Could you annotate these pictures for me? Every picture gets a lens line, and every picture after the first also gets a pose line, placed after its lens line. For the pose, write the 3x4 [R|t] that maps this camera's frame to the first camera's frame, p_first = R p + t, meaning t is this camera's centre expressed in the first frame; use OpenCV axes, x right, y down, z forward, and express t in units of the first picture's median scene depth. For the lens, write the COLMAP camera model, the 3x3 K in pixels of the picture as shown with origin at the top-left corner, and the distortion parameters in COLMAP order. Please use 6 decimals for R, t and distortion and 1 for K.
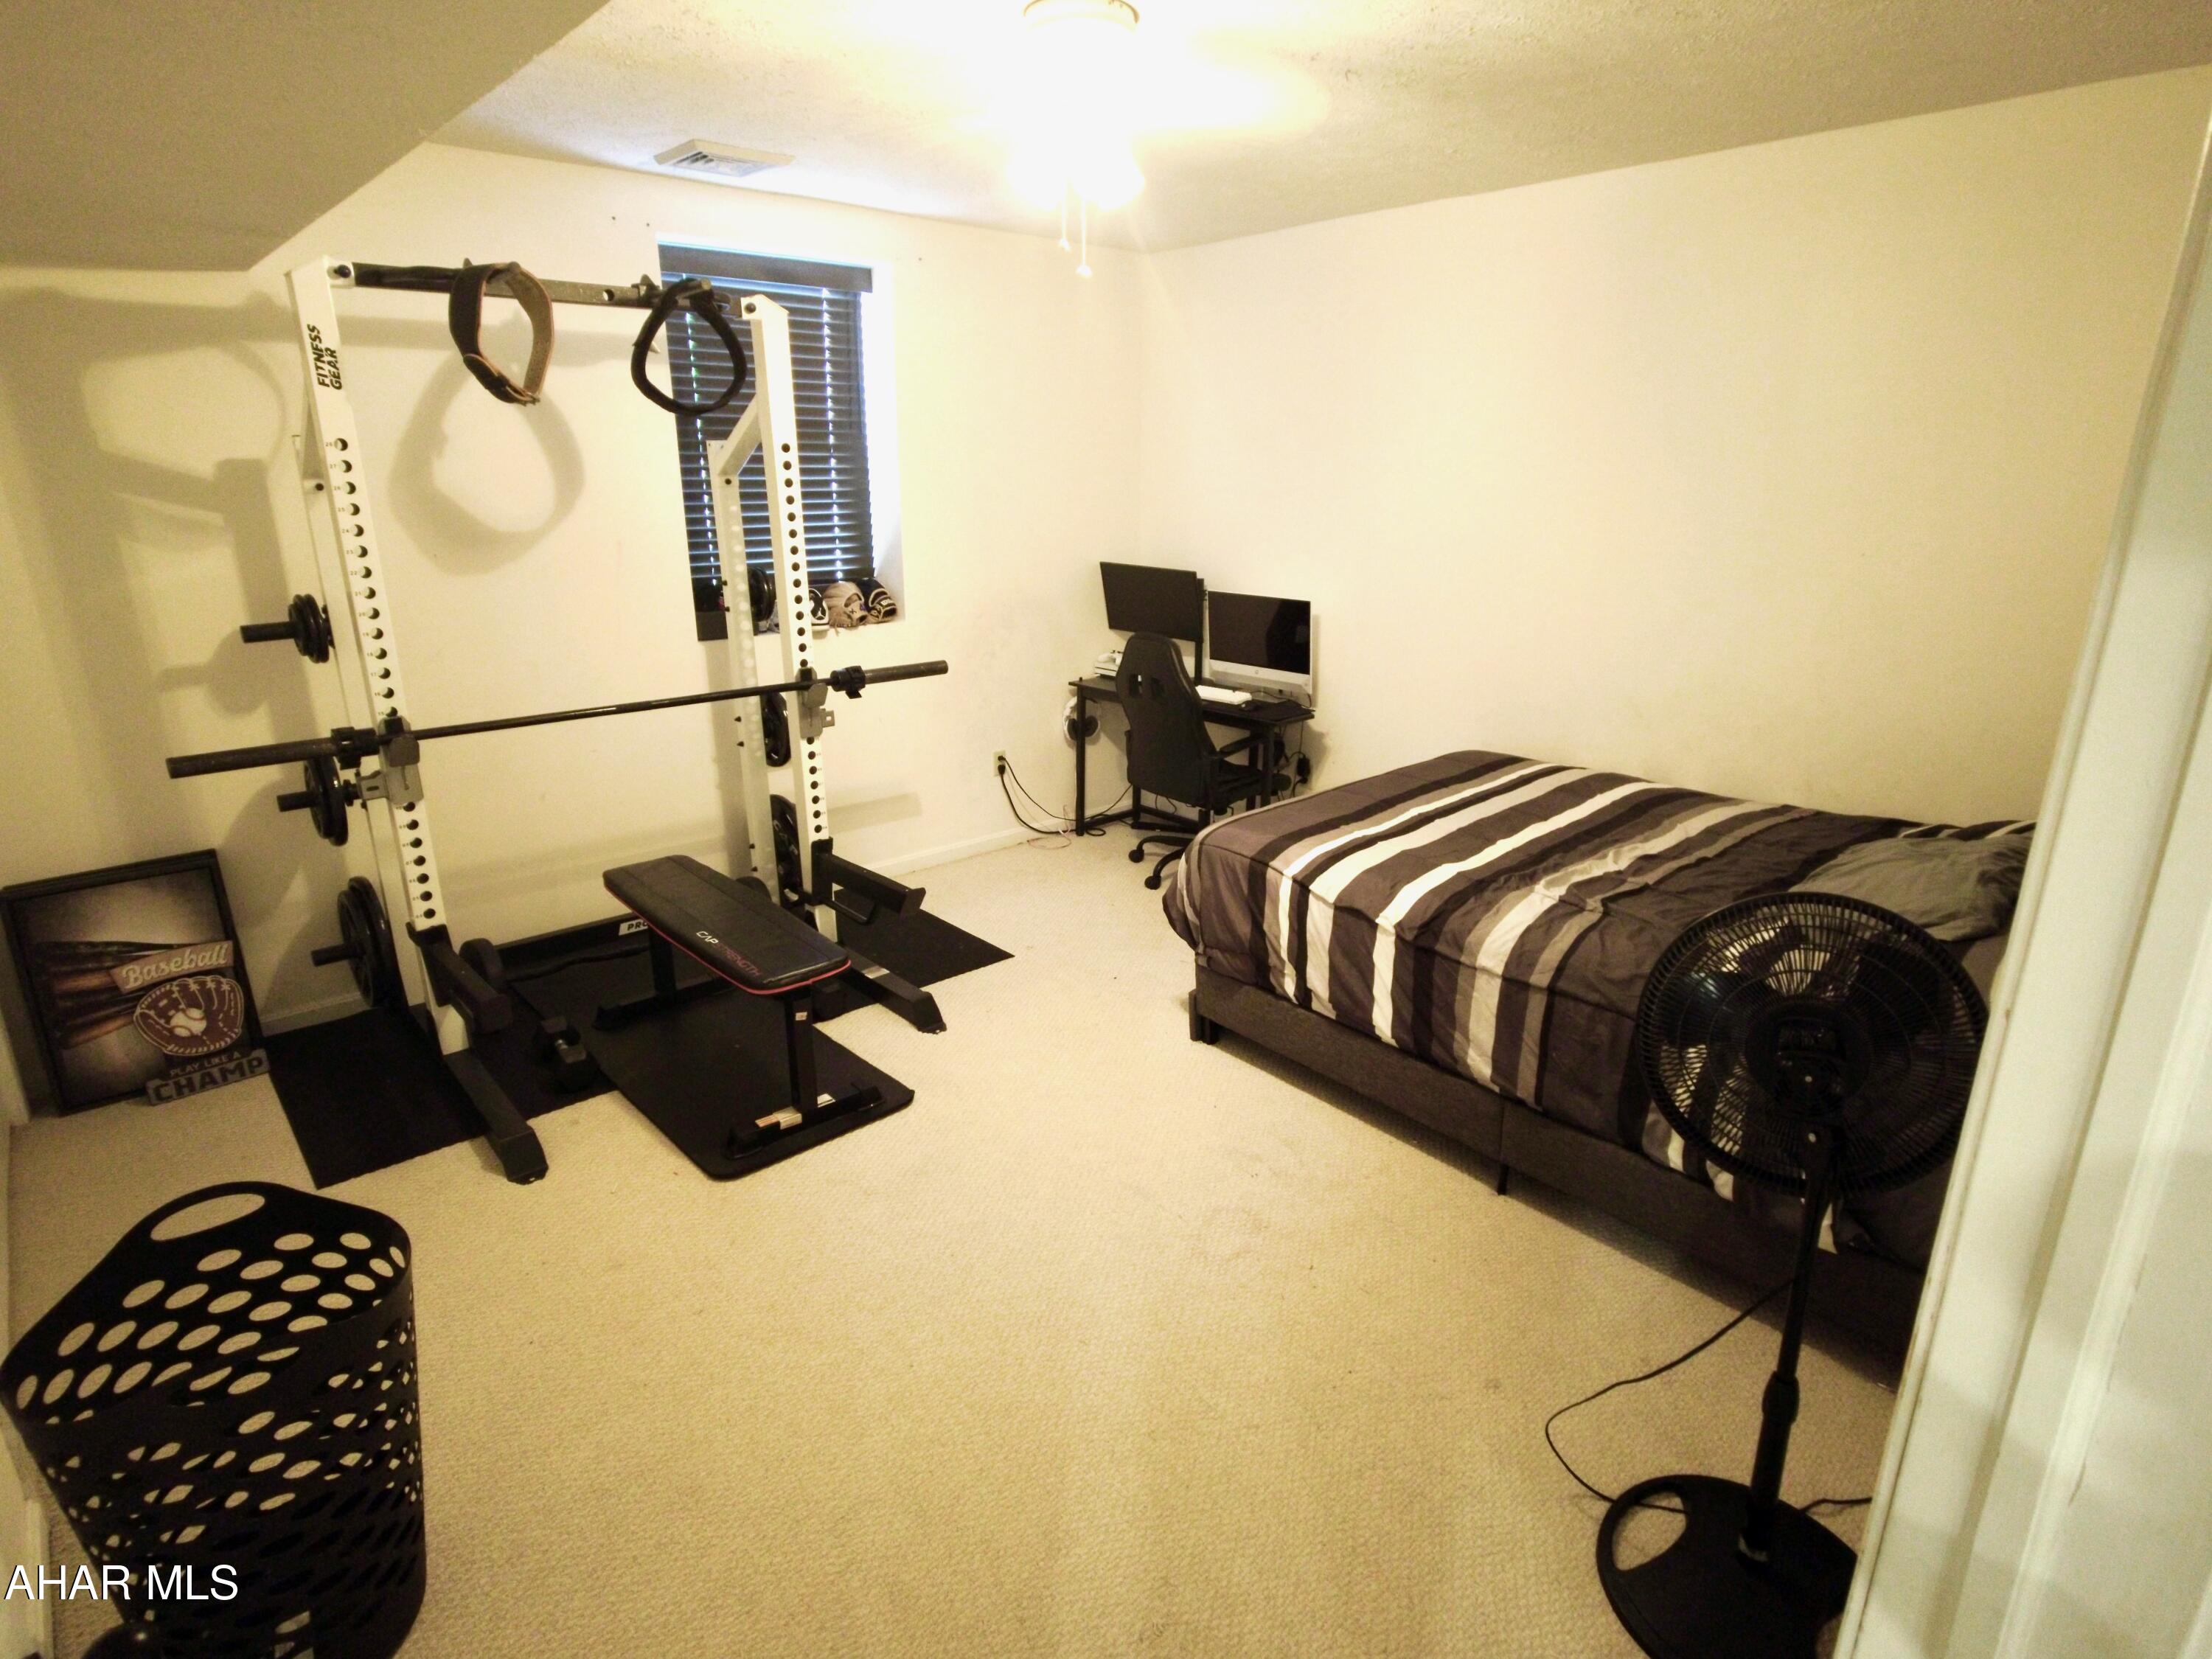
lens RADIAL K [[1169.5, 0, 1105.5], [0, 1169.5, 828.3], [0, 0, 1]] dist [0.000757, -0.004452]
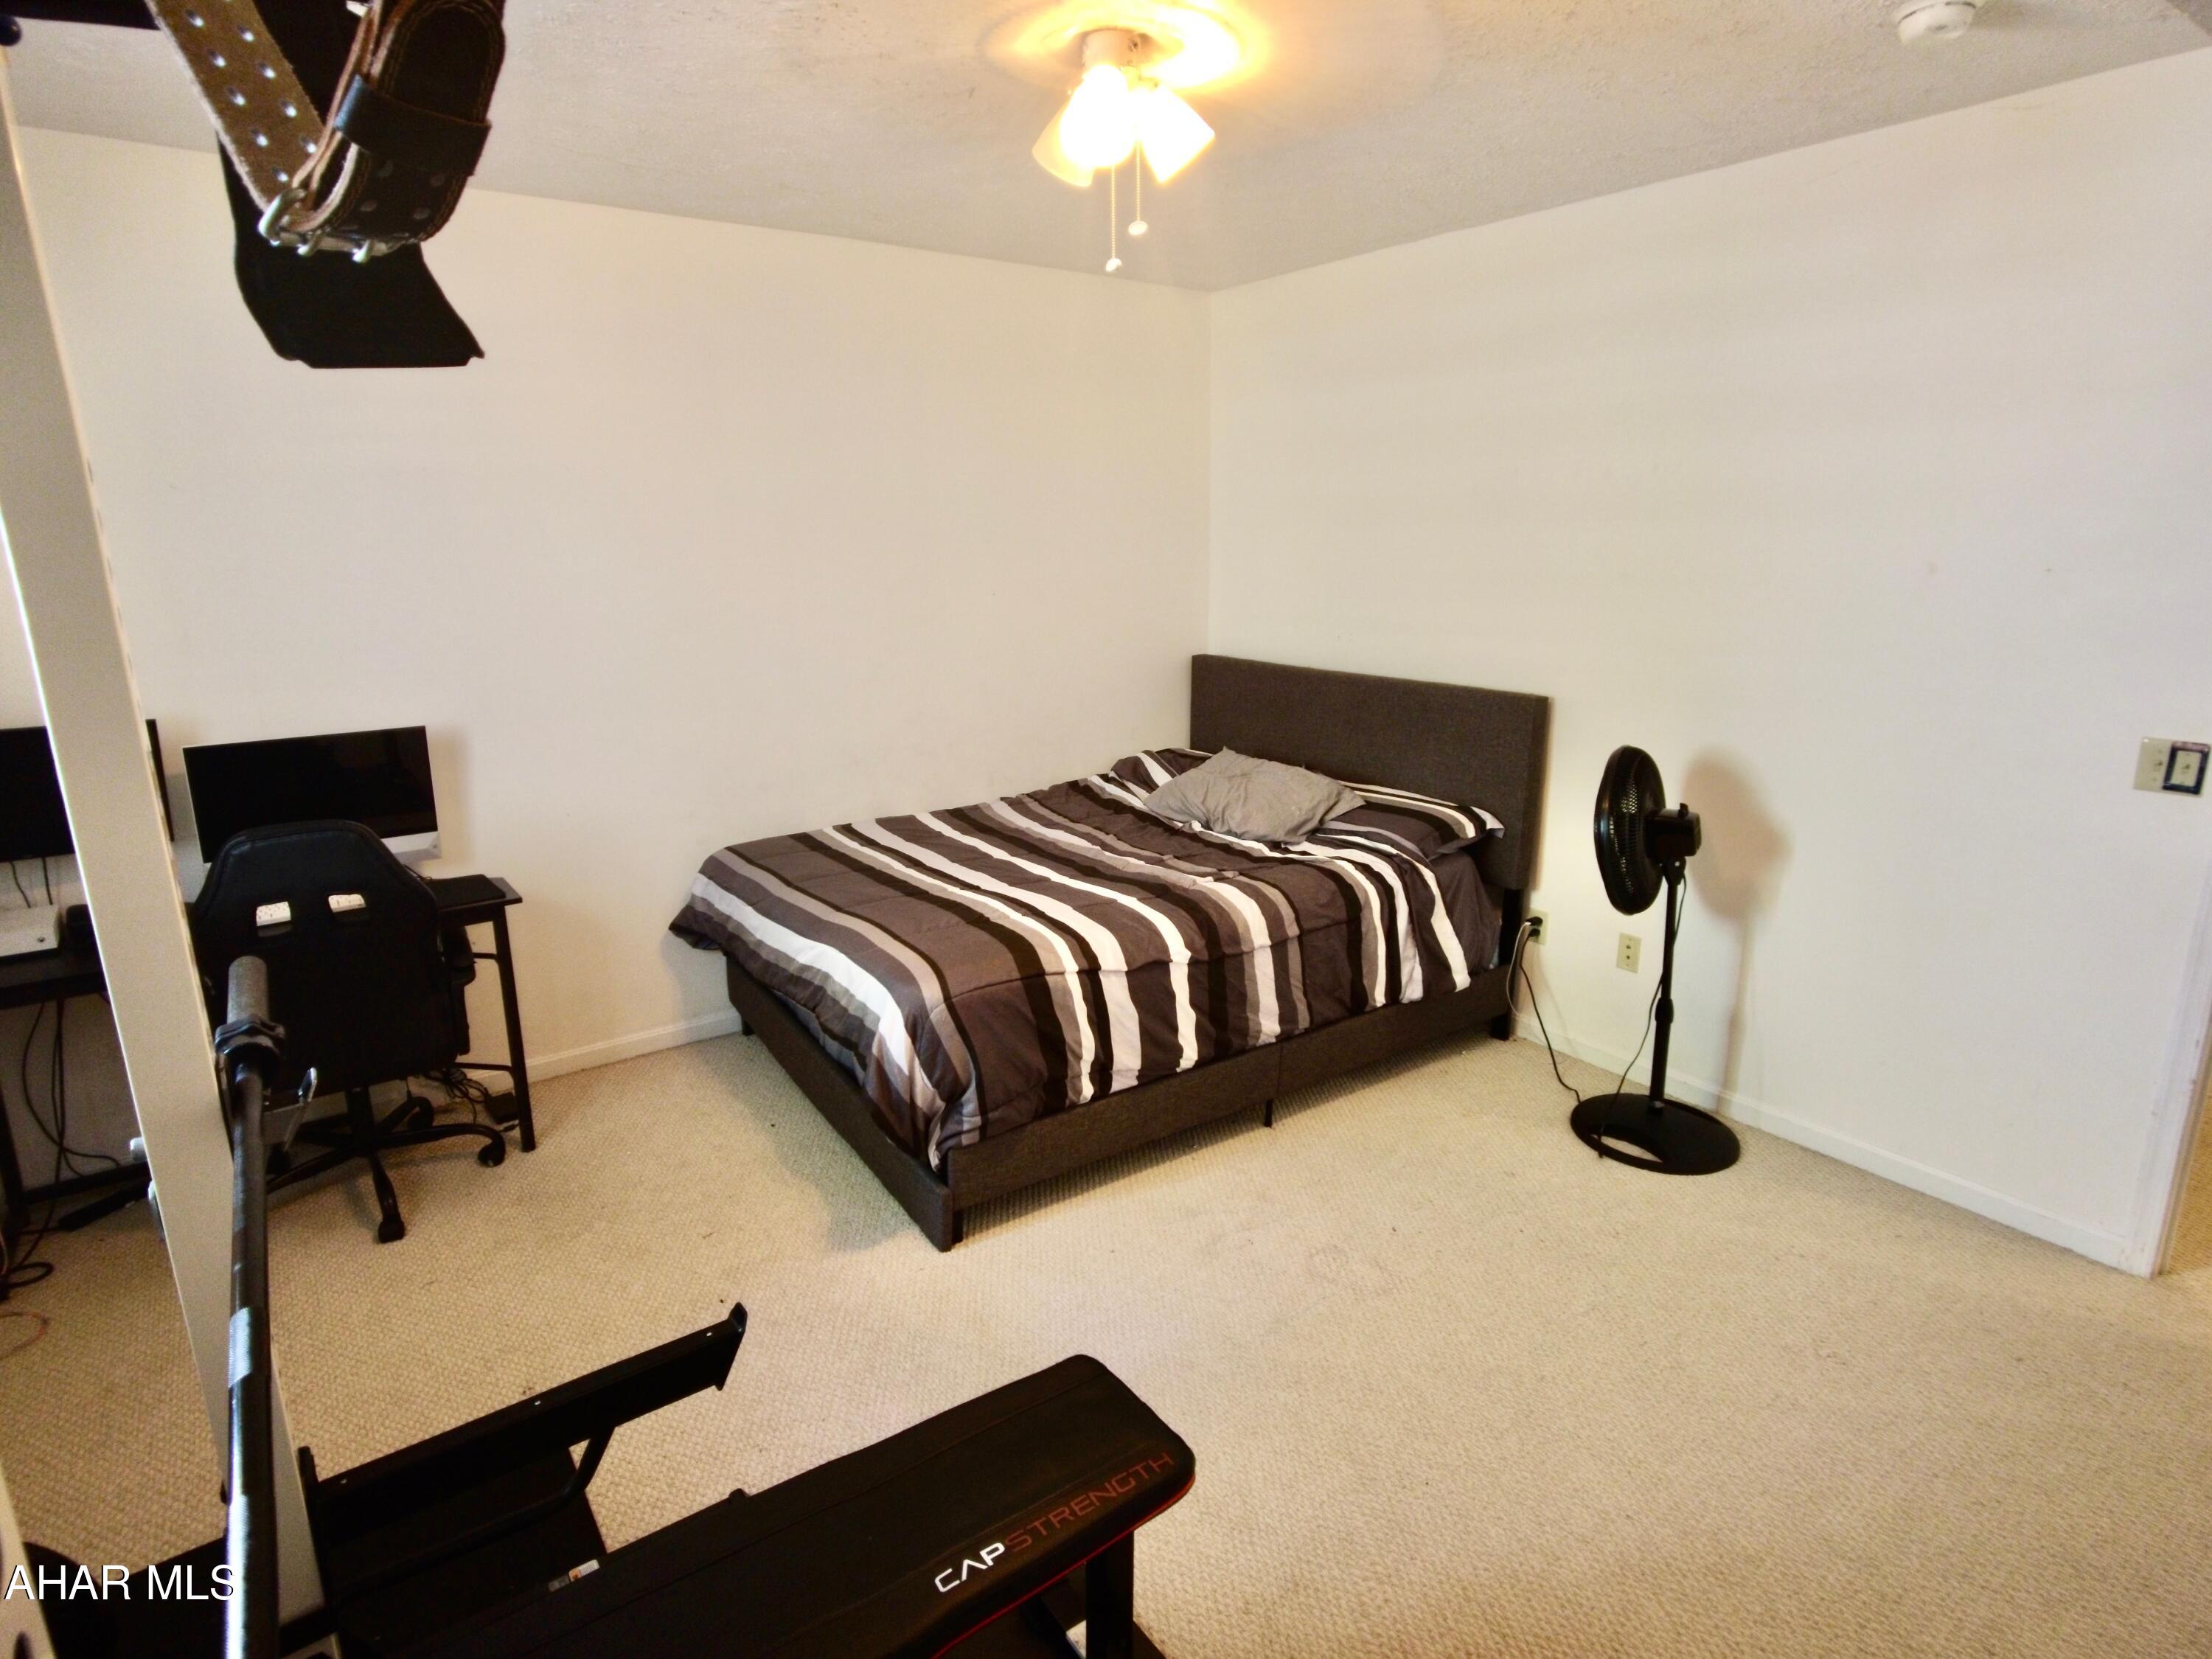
lens RADIAL K [[1169.5, 0, 1104.7], [0, 1169.5, 821.2], [0, 0, 1]] dist [0.000757, -0.004452]
pose [[0.104627, -0.234574, 0.966451, -0.744572], [0.301829, 0.933439, 0.193886, -0.253734], [-0.947604, 0.271417, 0.168464, 0.865564]]
